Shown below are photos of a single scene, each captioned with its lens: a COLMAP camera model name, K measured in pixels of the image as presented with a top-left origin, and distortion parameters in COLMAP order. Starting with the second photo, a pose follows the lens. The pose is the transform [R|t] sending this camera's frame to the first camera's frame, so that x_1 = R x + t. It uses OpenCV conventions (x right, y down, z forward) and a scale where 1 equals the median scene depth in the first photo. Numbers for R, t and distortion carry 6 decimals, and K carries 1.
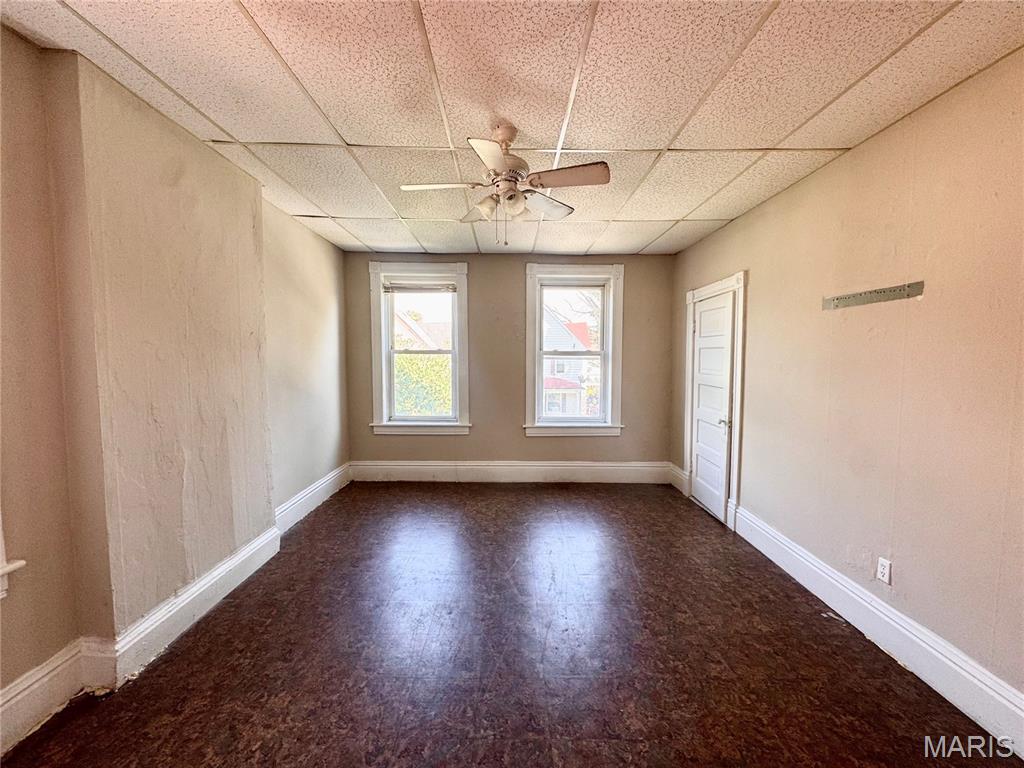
lens RADIAL K [[408.0, 0, 511.4], [0, 408.0, 383.8], [0, 0, 1]] dist [-0.001891, -0.000091]
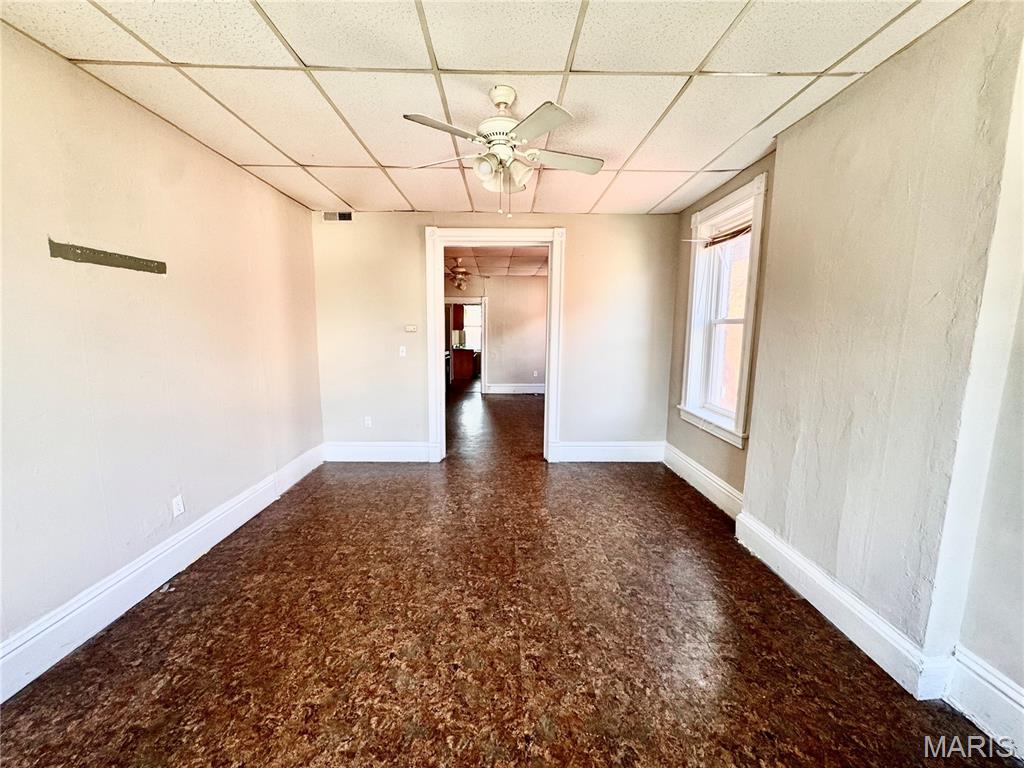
lens RADIAL K [[408.0, 0, 511.4], [0, 408.0, 383.8], [0, 0, 1]] dist [-0.001891, -0.000091]
pose [[-0.999818, -0.011356, -0.015320, -0.020812], [-0.014246, 0.978831, 0.204173, -0.096658], [0.012677, 0.204354, -0.978815, 1.397671]]
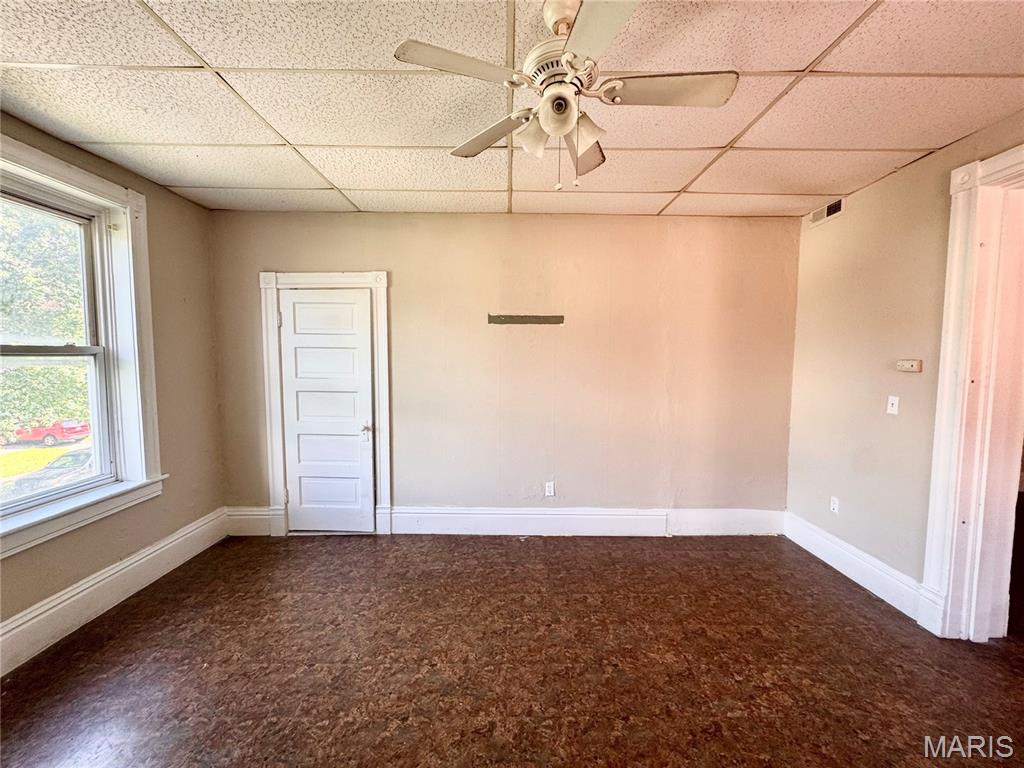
lens RADIAL K [[408.0, 0, 511.4], [0, 408.0, 383.8], [0, 0, 1]] dist [-0.001891, -0.000091]
pose [[-0.002937, -0.070274, 0.997523, -0.460980], [0.061843, 0.995605, 0.070321, -0.059558], [-0.998082, 0.061897, 0.001422, 0.749842]]
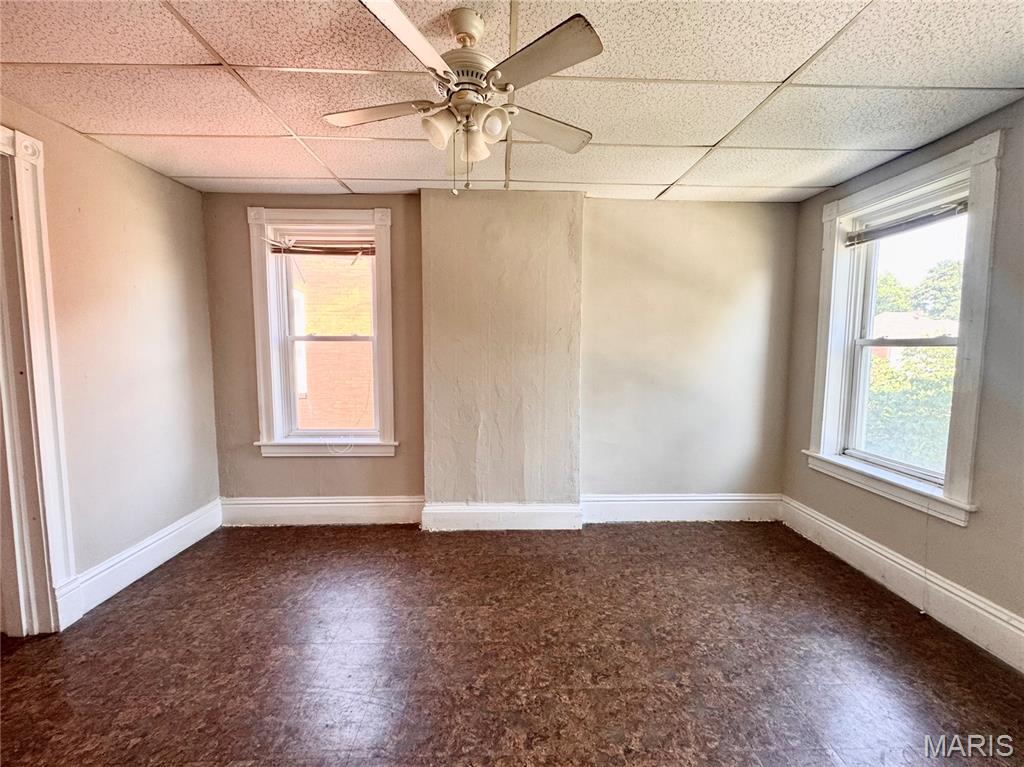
lens RADIAL K [[422.6, 0, 509.9], [0, 422.6, 381.8], [0, 0, 1]] dist [-0.001790, -0.000322]
pose [[0.017602, 0.077897, -0.996806, 0.501689], [-0.070815, 0.994554, 0.076470, -0.049999], [0.997334, 0.069243, 0.023023, 0.739183]]
